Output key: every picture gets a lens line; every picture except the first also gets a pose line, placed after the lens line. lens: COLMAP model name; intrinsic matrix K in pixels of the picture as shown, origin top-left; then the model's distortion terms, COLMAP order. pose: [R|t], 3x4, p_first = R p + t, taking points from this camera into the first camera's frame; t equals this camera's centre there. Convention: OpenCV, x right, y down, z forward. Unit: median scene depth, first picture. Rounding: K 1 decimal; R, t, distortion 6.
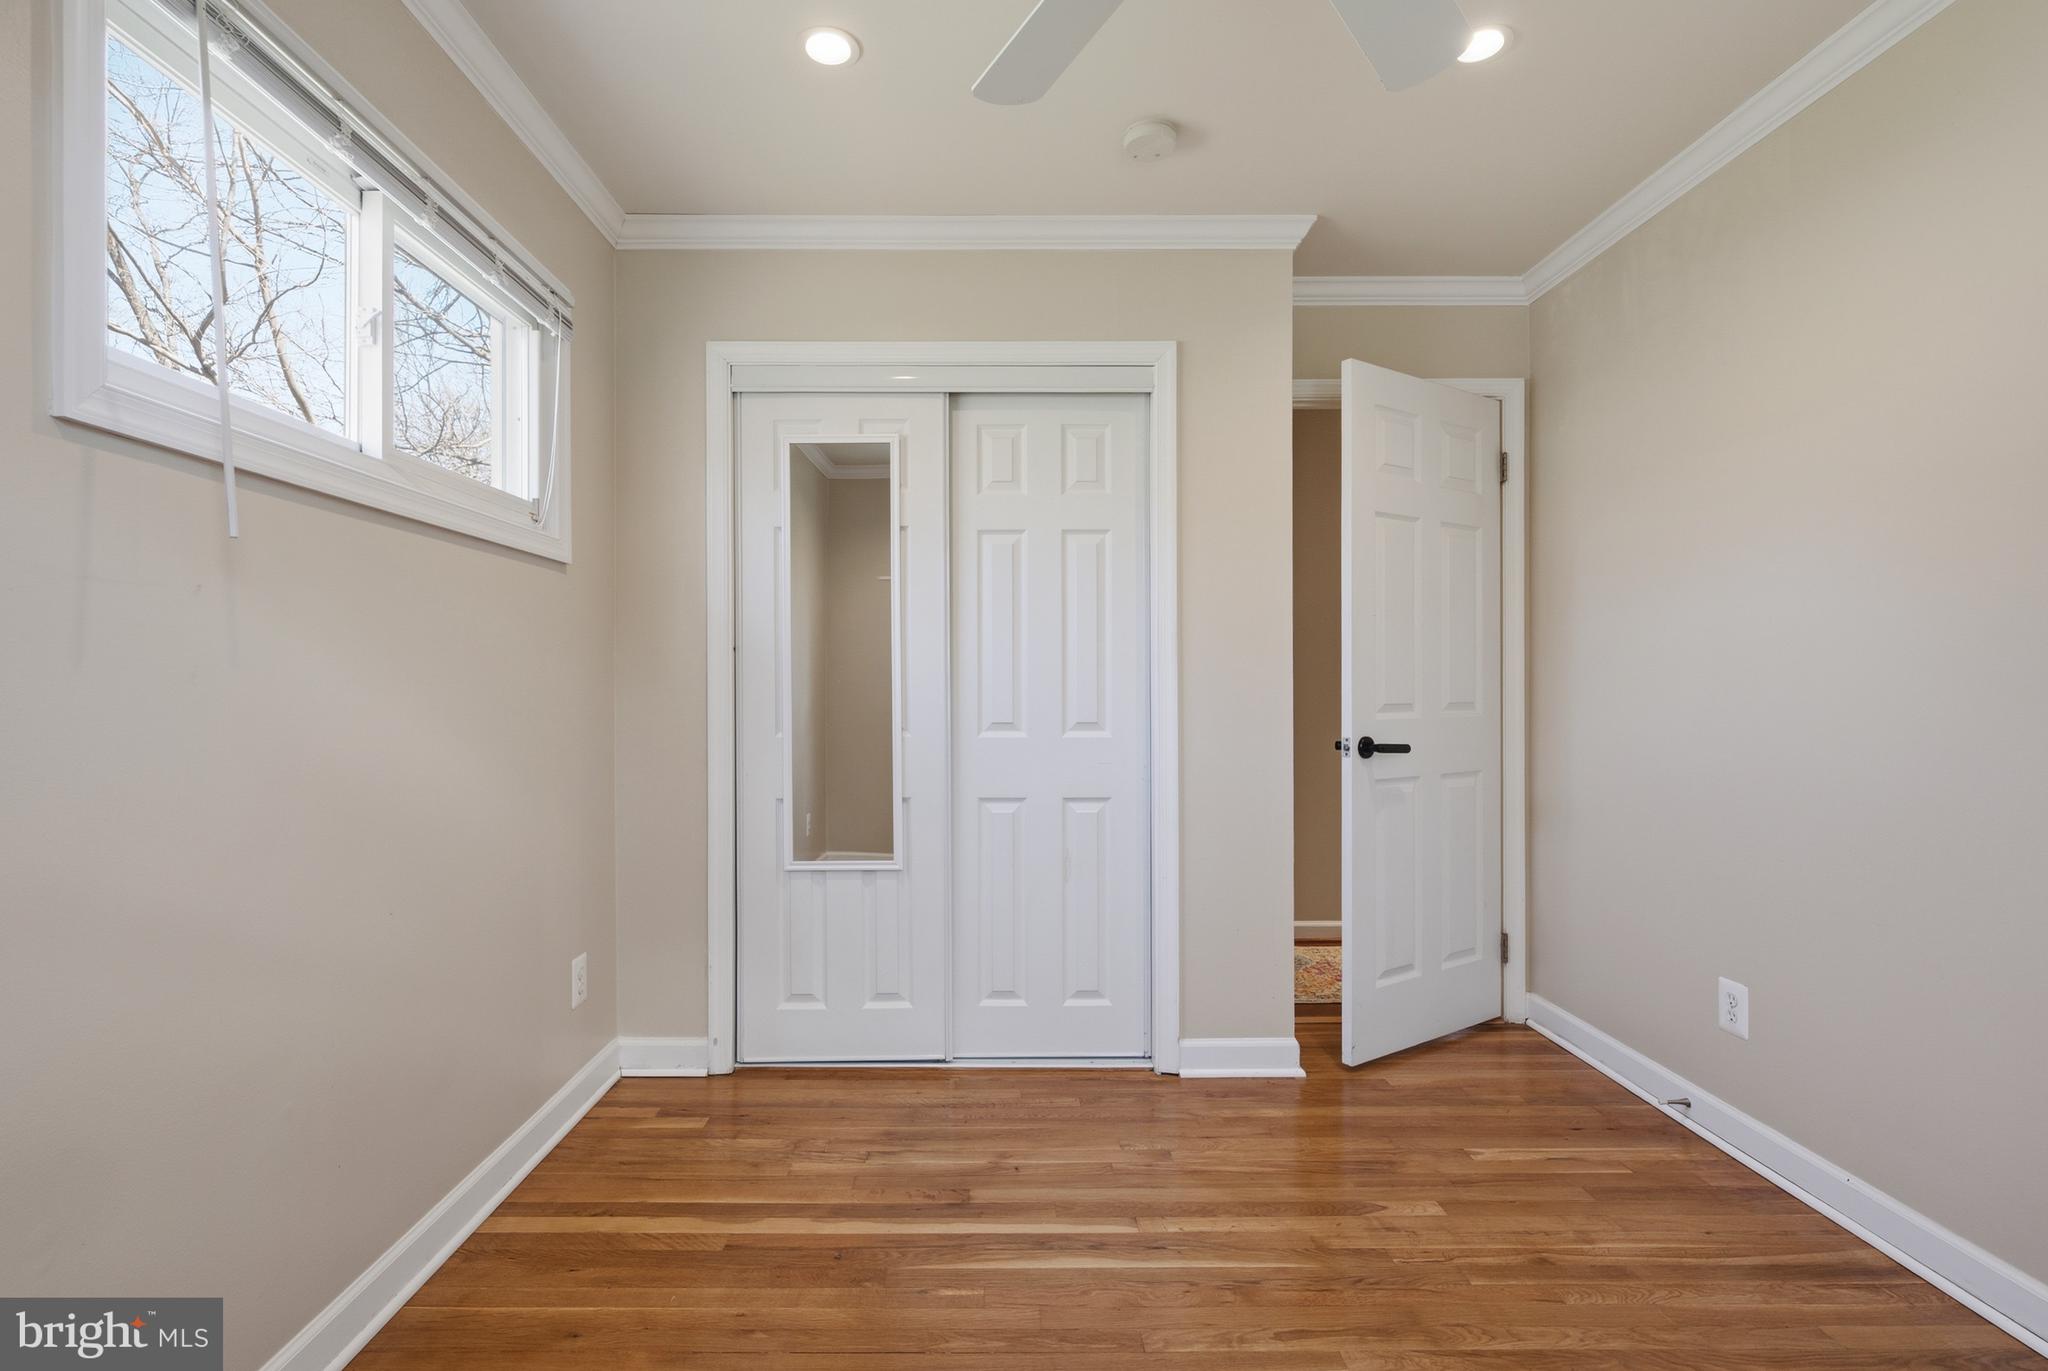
lens RADIAL K [[839.1, 0, 1022.2], [0, 839.1, 691.8], [0, 0, 1]] dist [0.000162, -0.000236]
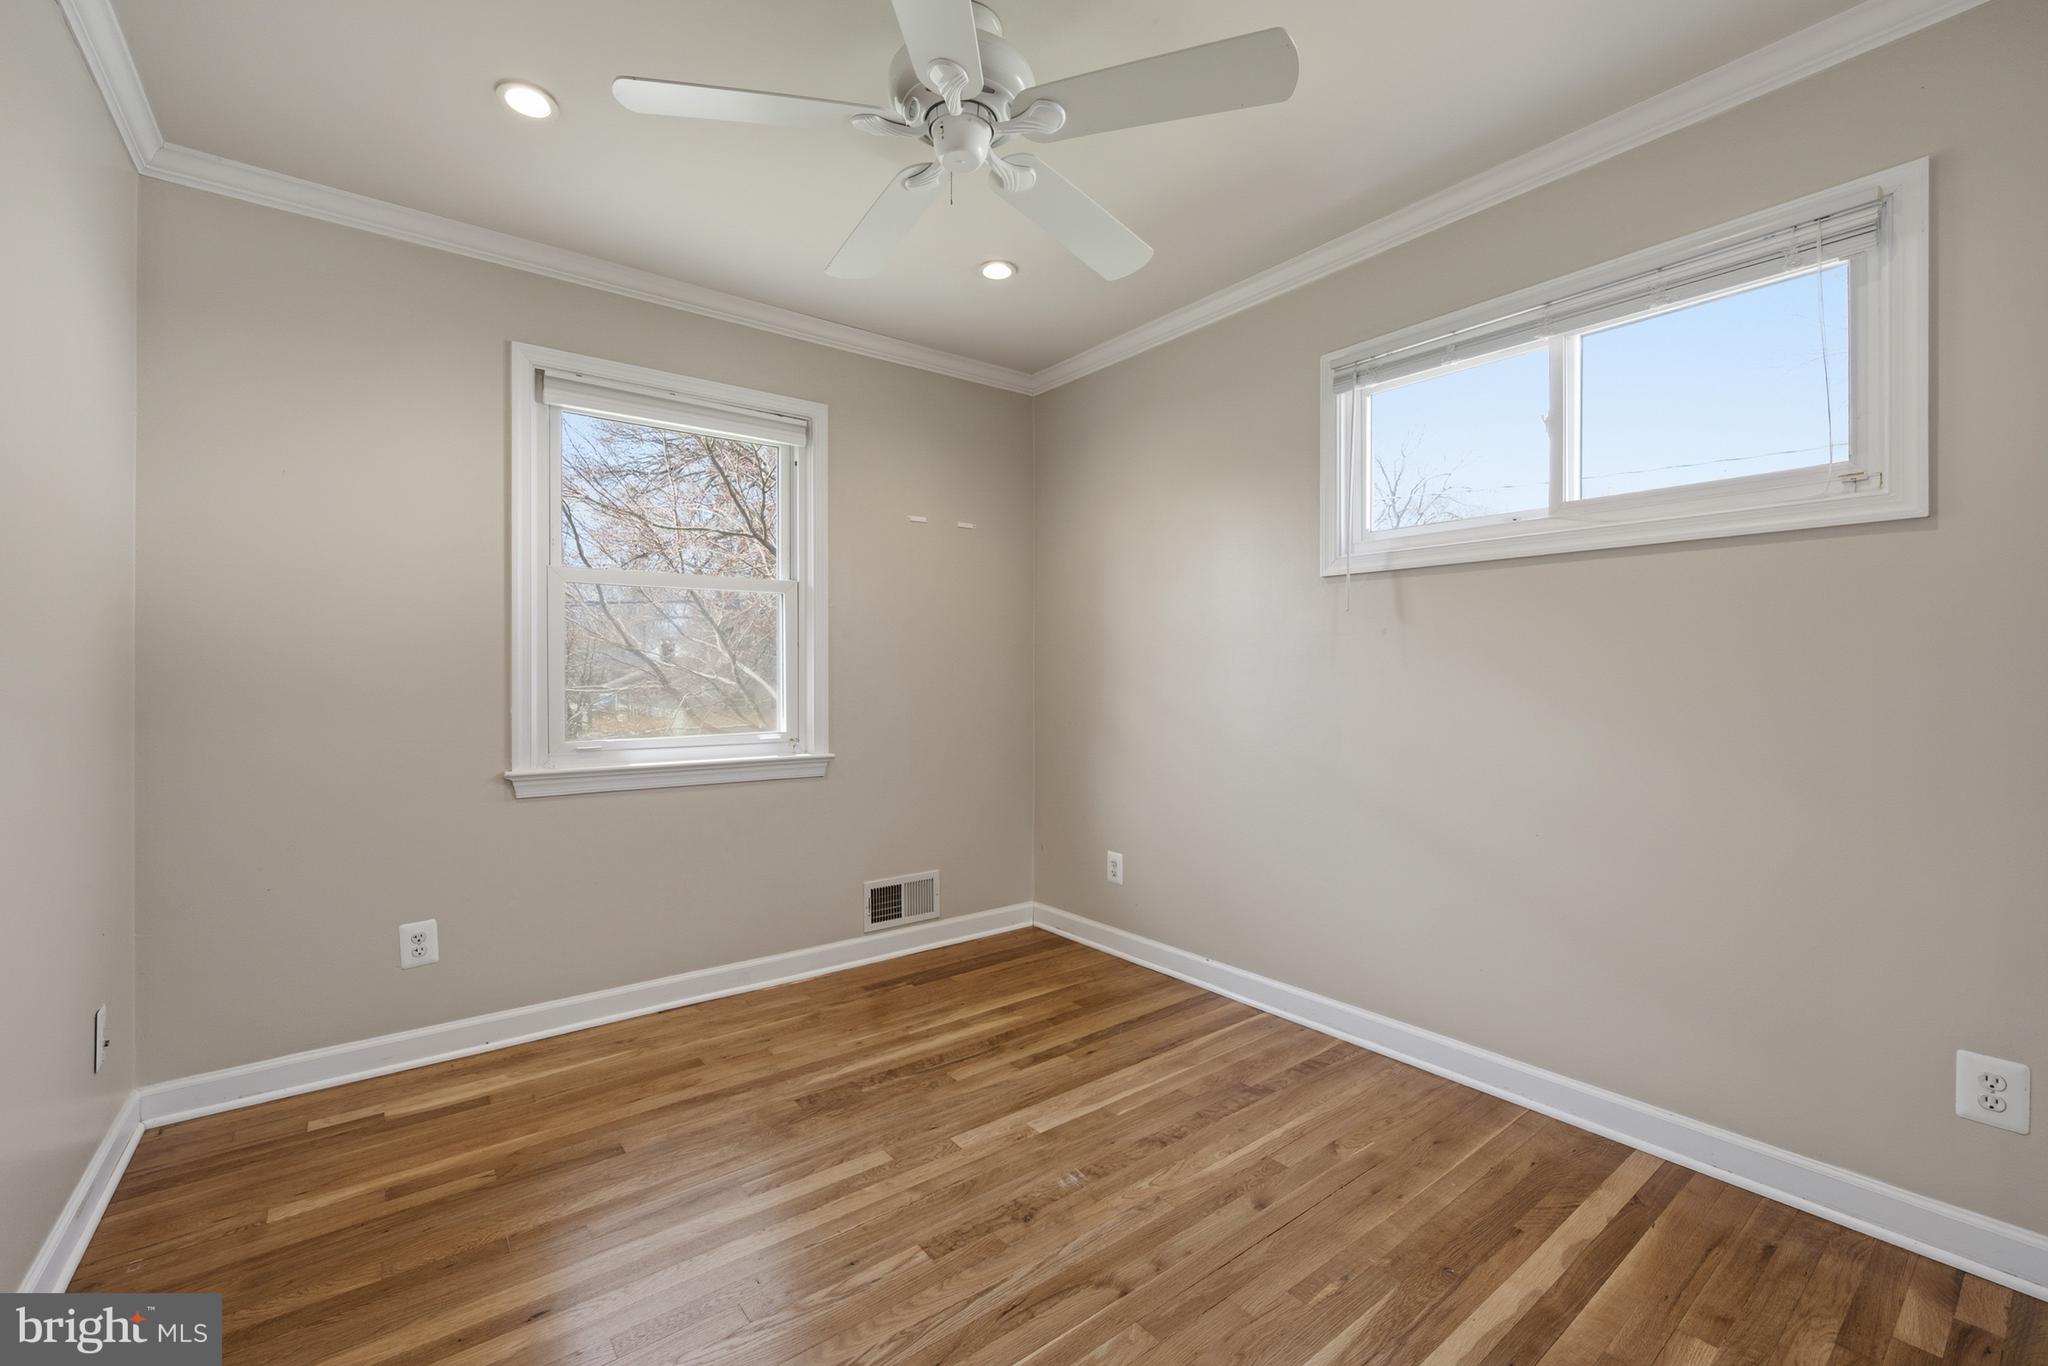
lens RADIAL K [[839.1, 0, 1022.2], [0, 839.1, 689.3], [0, 0, 1]] dist [0.000162, -0.000236]
pose [[-0.790158, 0.006986, -0.612863, 0.714802], [0.000150, 0.999937, 0.011205, 0.003501], [0.612903, 0.008762, -0.790110, 1.397382]]
